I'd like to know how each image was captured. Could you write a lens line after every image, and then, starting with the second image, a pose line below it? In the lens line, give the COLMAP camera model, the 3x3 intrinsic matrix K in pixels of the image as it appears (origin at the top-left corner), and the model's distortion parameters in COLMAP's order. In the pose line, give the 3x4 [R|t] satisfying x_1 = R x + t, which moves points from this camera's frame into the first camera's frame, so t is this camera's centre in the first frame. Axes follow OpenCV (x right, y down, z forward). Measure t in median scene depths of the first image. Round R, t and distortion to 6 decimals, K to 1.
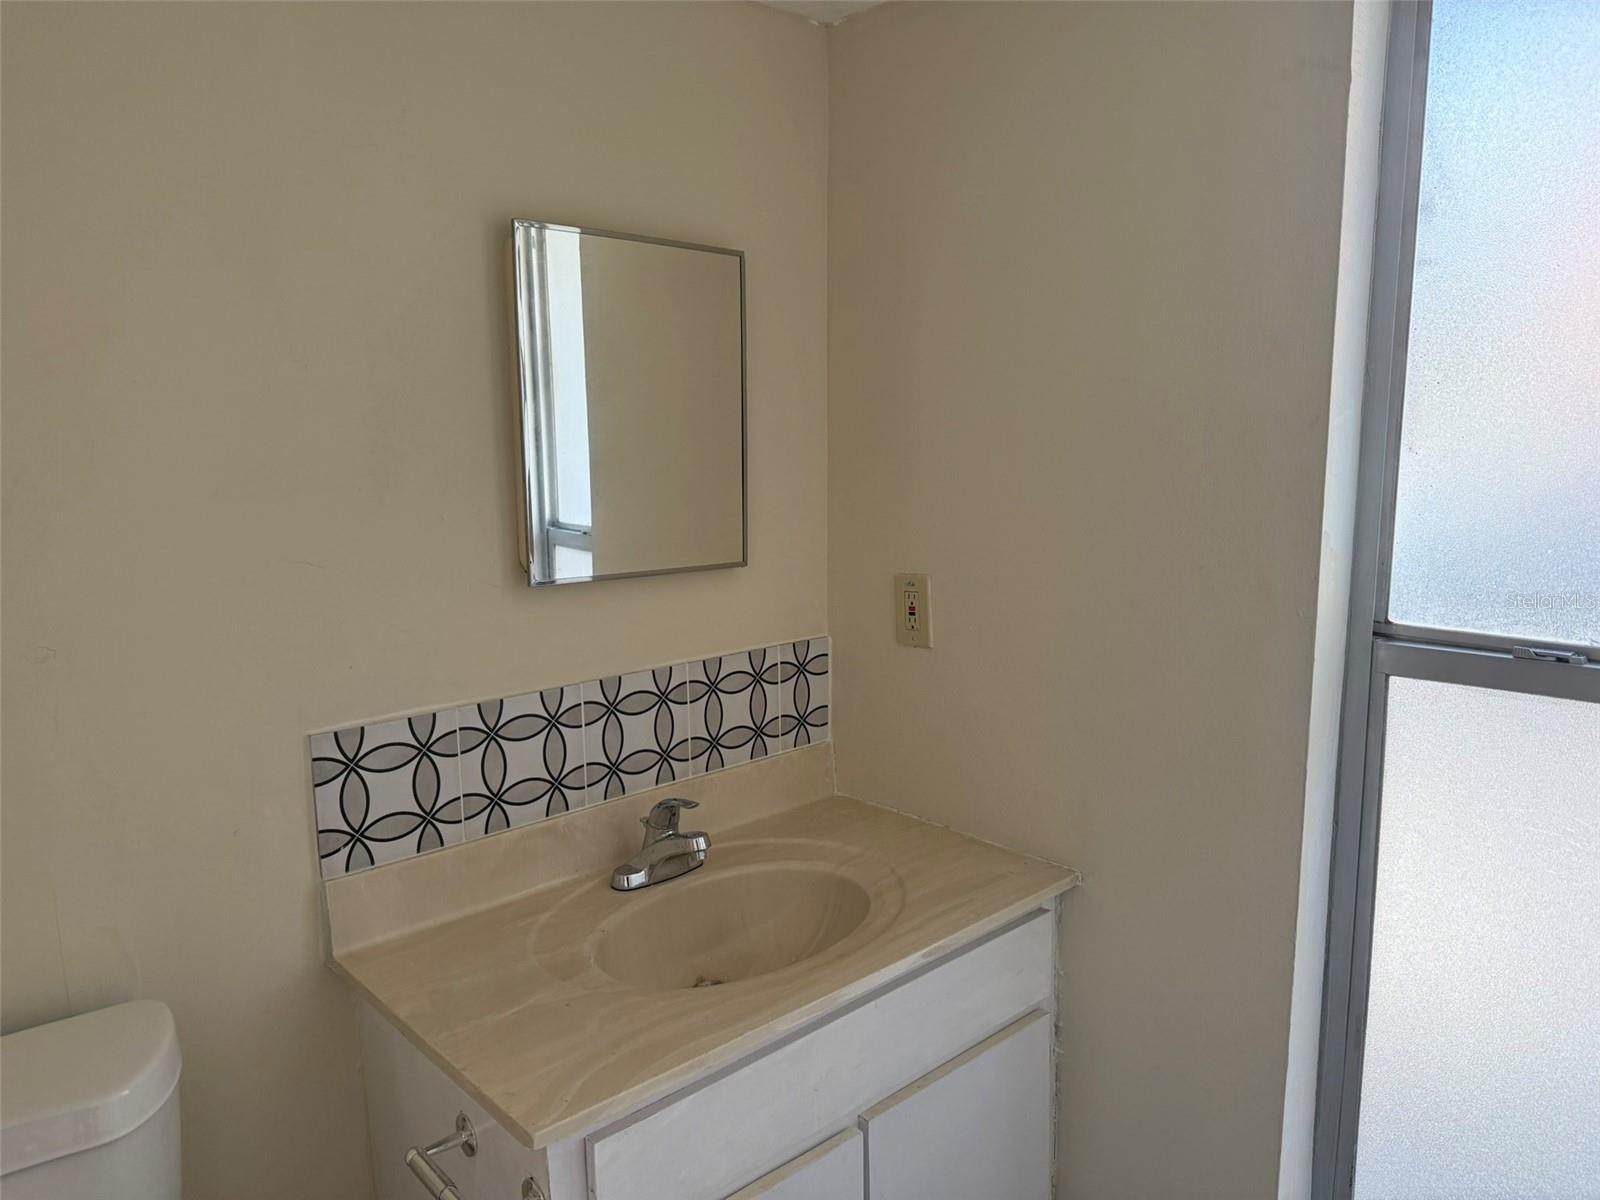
lens RADIAL K [[1123.9, 0, 797.9], [0, 1123.9, 616.0], [0, 0, 1]] dist [0.060320, -0.027659]
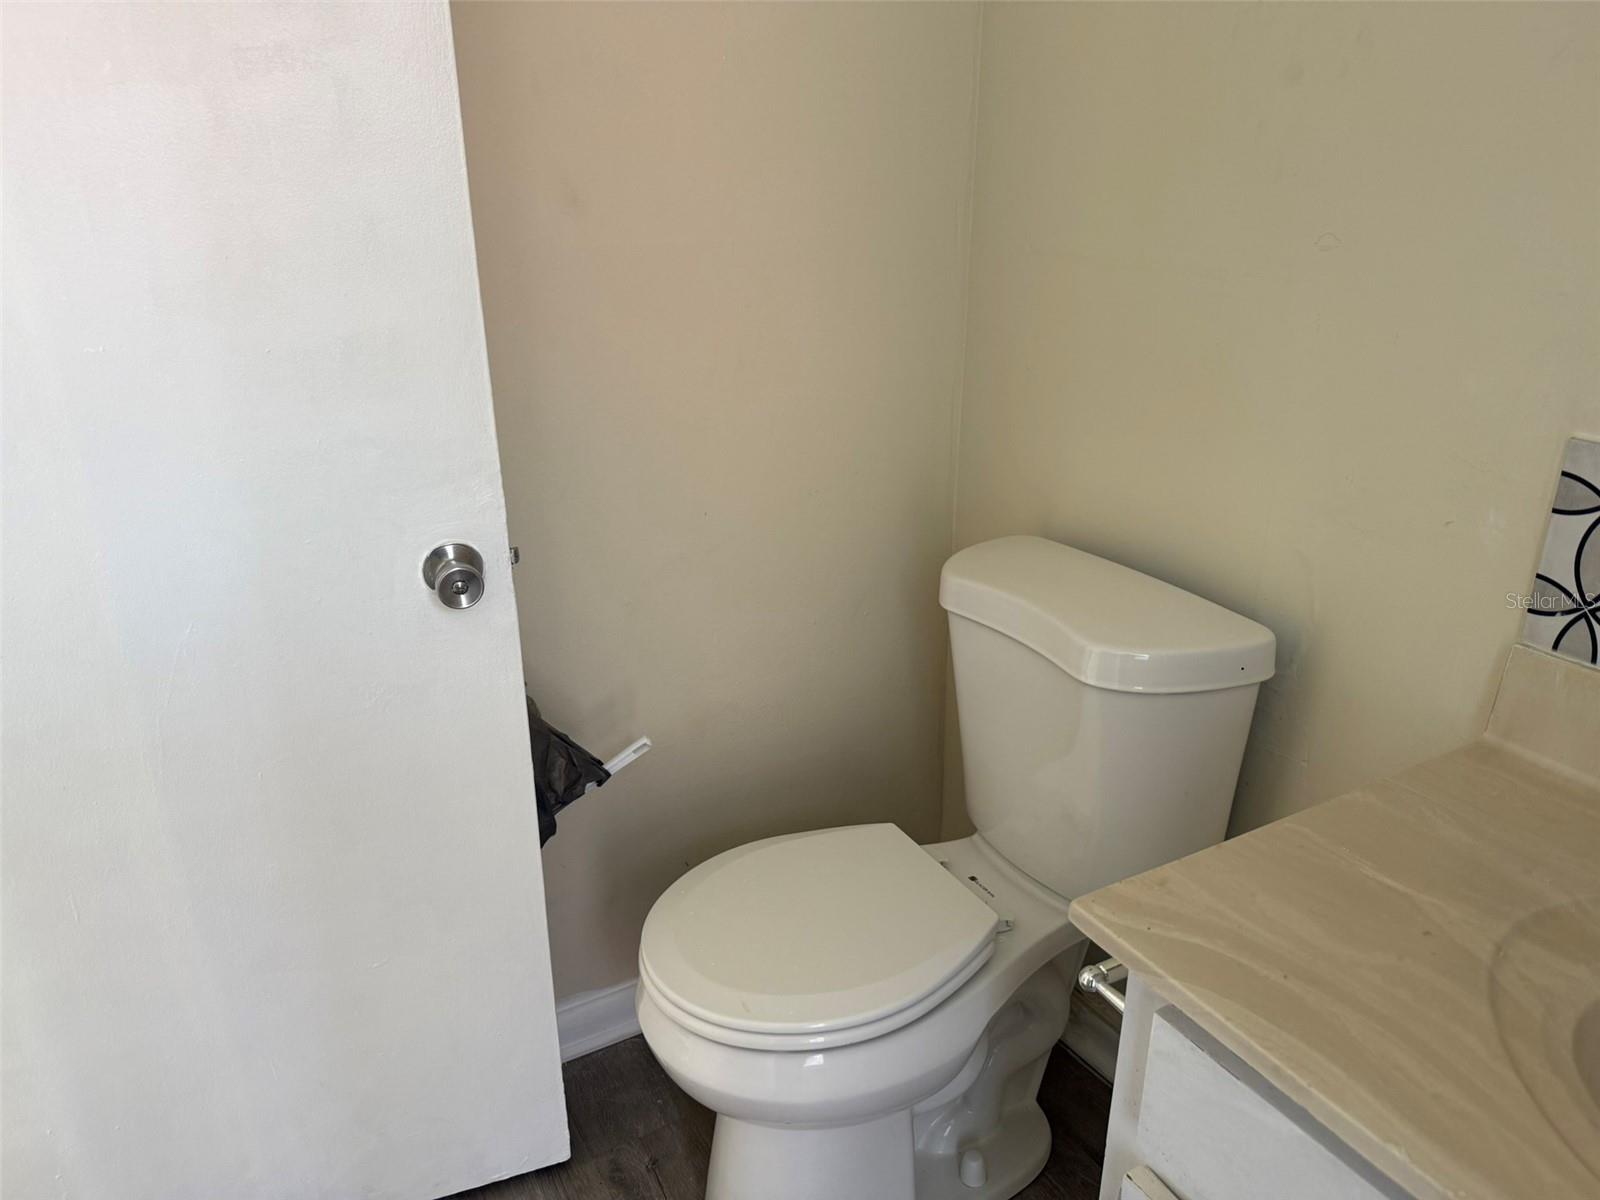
lens RADIAL K [[1123.9, 0, 793.8], [0, 1123.9, 601.9], [0, 0, 1]] dist [0.060320, -0.027659]
pose [[-0.193738, 0.381648, -0.903776, 0.295120], [-0.156111, 0.897499, 0.412462, -0.017092], [0.968553, 0.220999, -0.114300, 0.579280]]
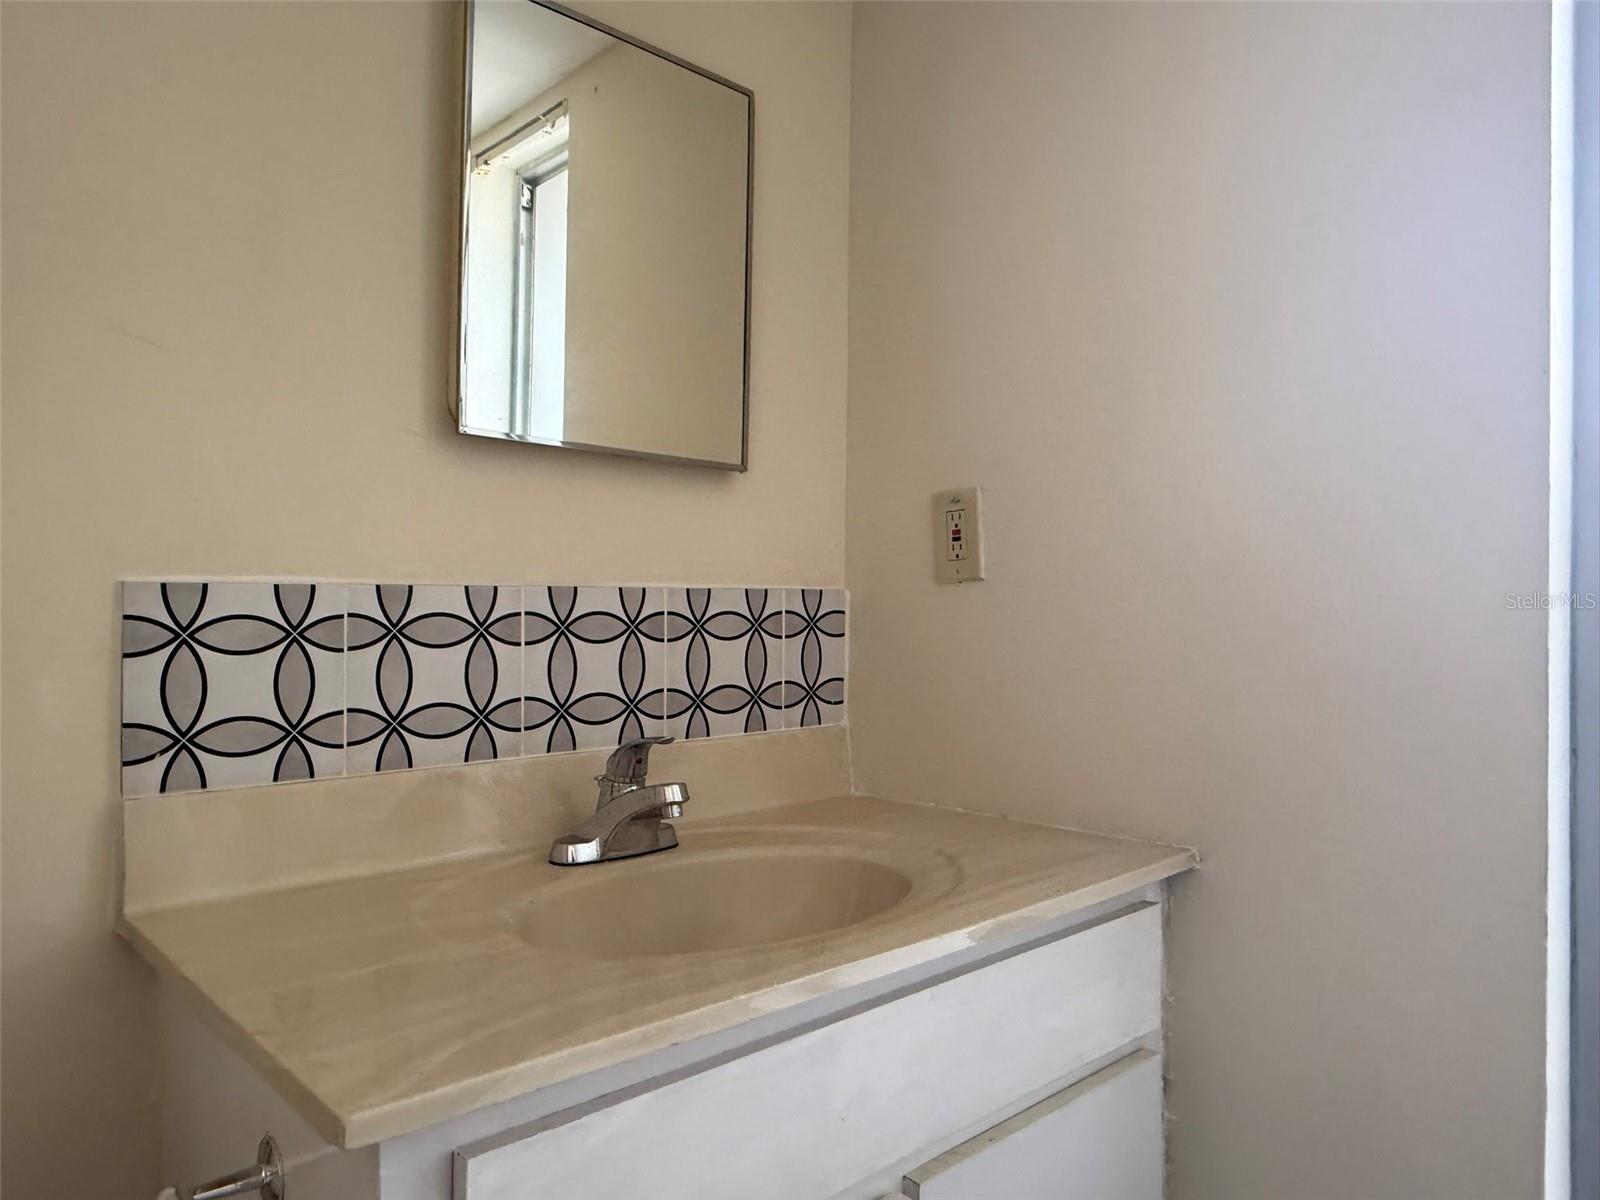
lens RADIAL K [[1096.3, 0, 796.4], [0, 1096.3, 605.5], [0, 0, 1]] dist [-0.005992, 0.017689]
pose [[0.999768, 0.020165, 0.007634, -0.017101], [-0.018654, 0.986478, -0.162830, 0.199386], [-0.010814, 0.162650, 0.986625, 0.296606]]
